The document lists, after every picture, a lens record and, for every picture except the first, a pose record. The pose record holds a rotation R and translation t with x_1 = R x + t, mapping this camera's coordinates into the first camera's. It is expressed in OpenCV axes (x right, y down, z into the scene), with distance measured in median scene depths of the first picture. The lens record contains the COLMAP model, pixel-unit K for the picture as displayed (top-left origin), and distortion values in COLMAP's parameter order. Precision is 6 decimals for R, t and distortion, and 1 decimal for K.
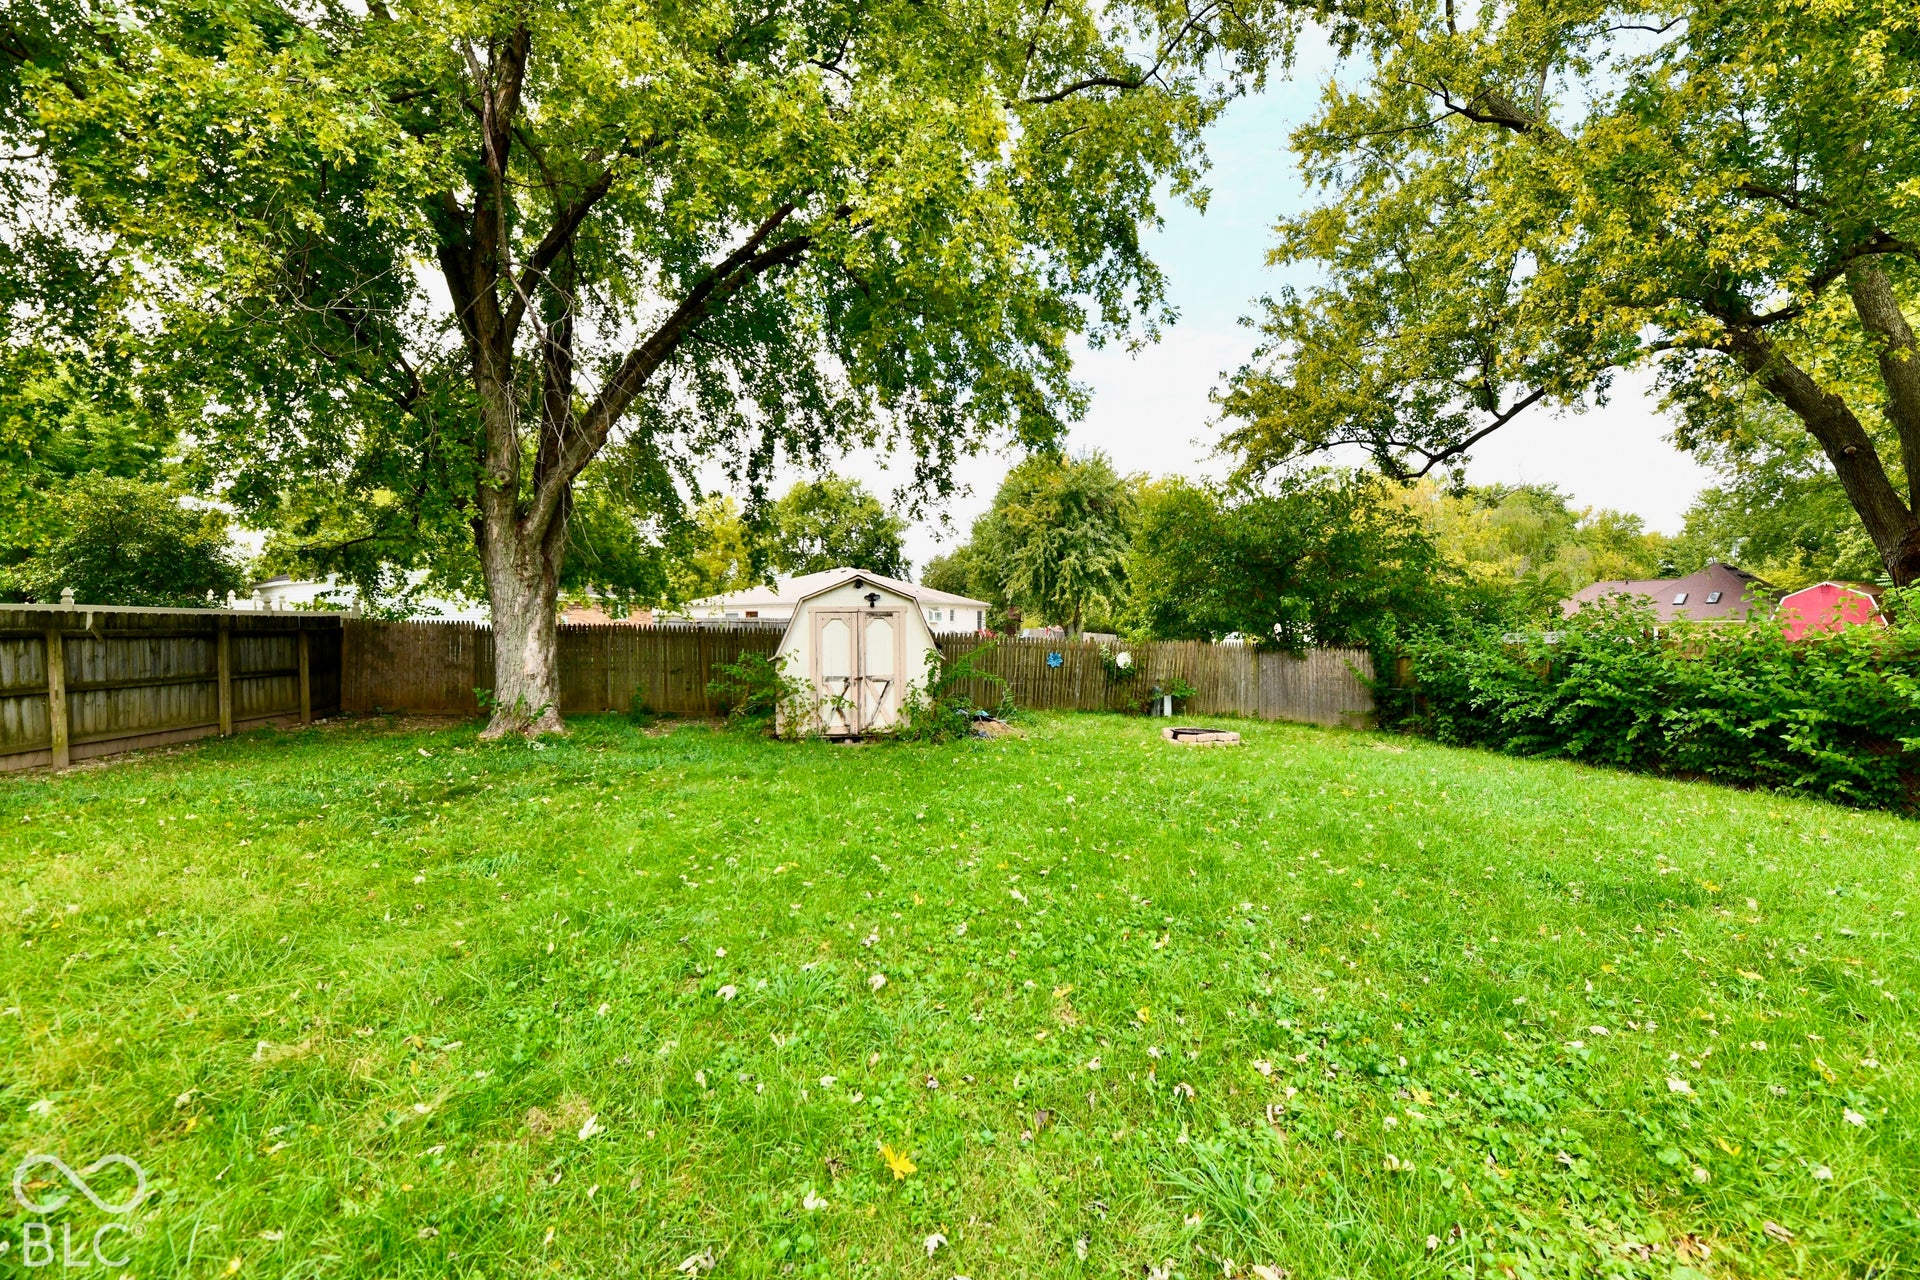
lens RADIAL K [[775.3, 0, 969.6], [0, 775.3, 636.8], [0, 0, 1]] dist [0.000852, -0.003165]
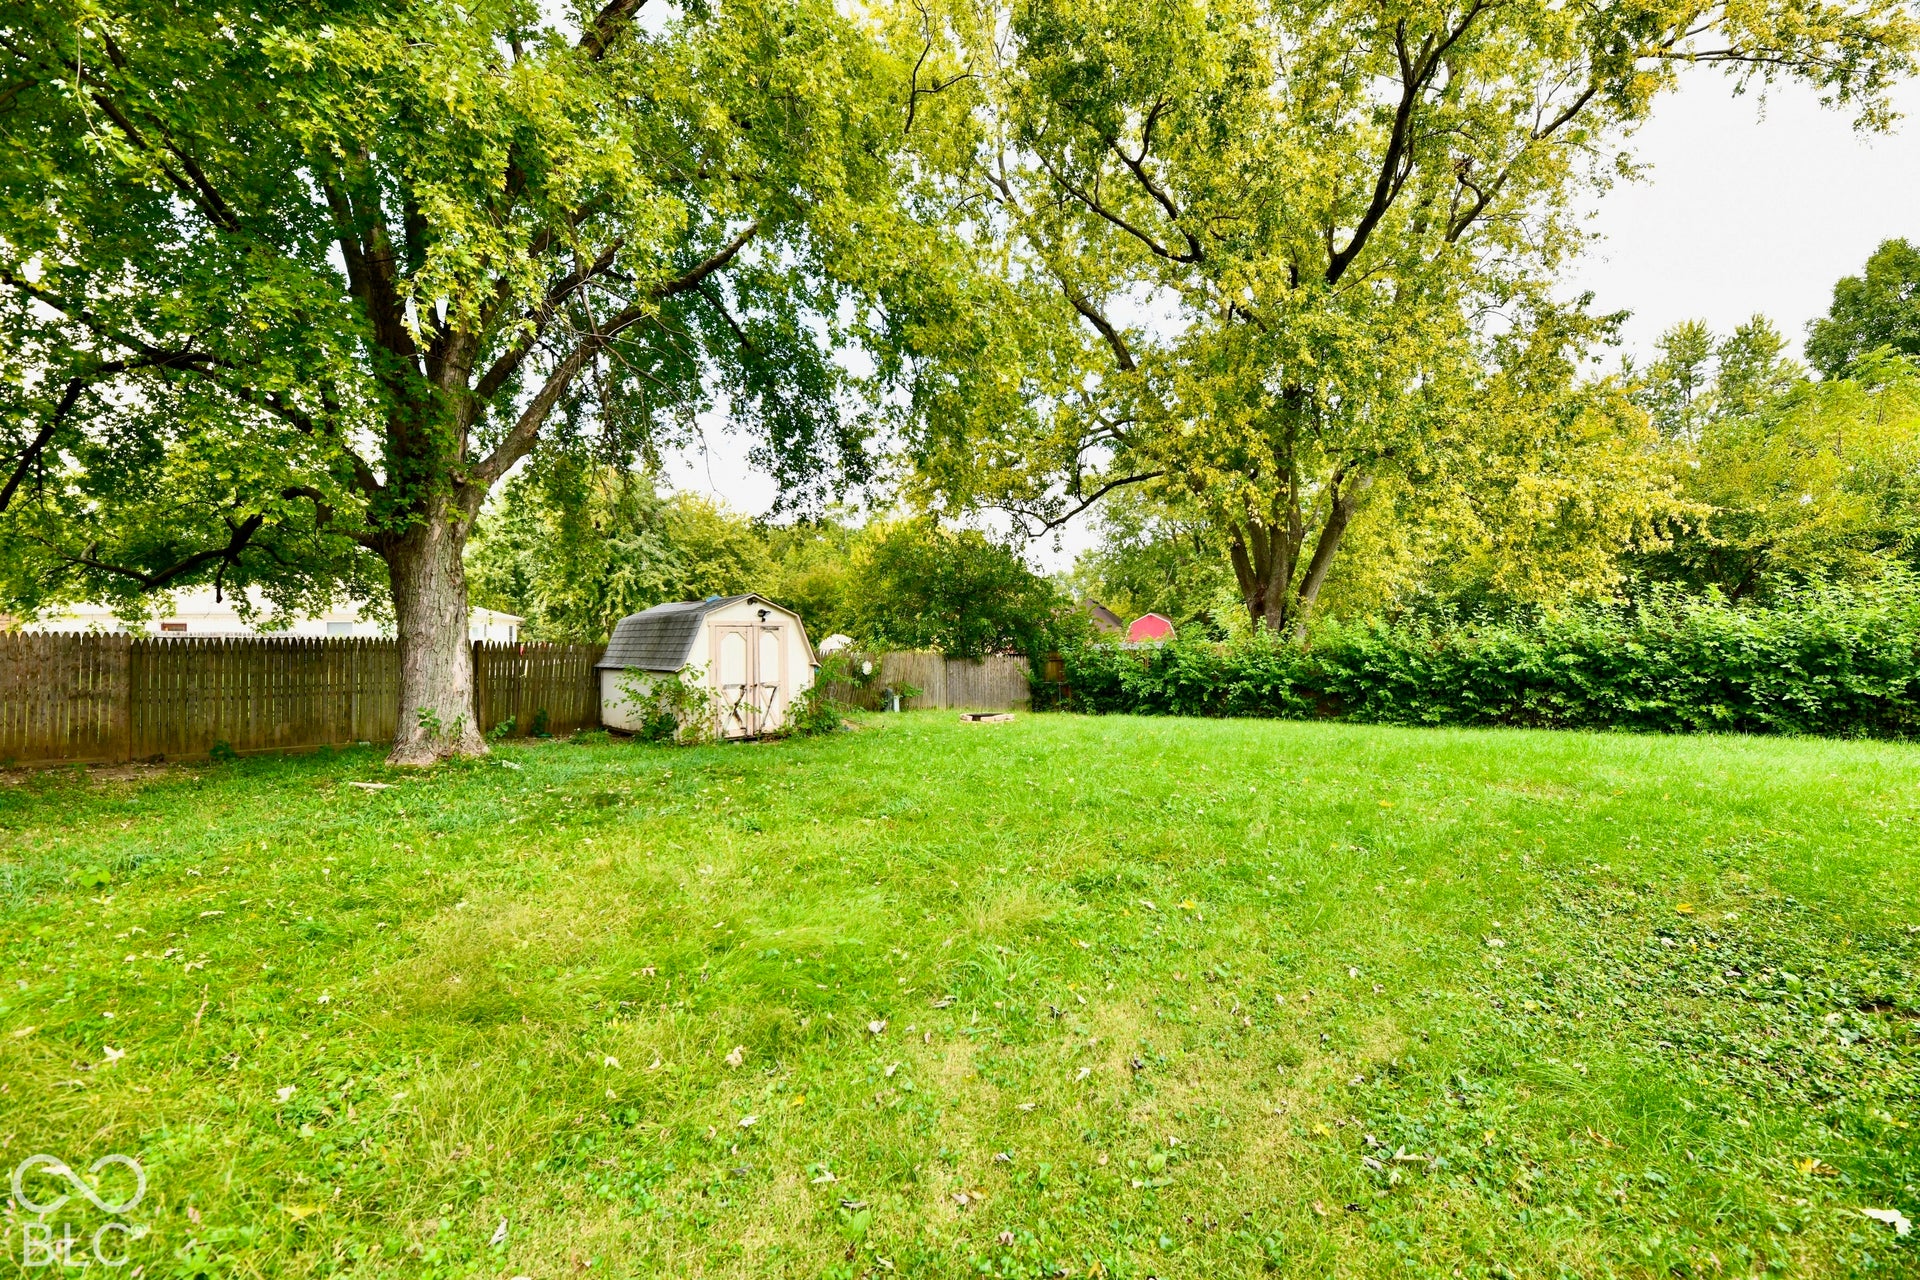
lens RADIAL K [[775.3, 0, 969.8], [0, 775.3, 639.2], [0, 0, 1]] dist [0.000852, -0.003165]
pose [[0.783475, 0.000753, 0.621423, -0.721298], [0.011085, 0.999823, -0.015187, 0.008844], [-0.621324, 0.018787, 0.783328, -0.089618]]
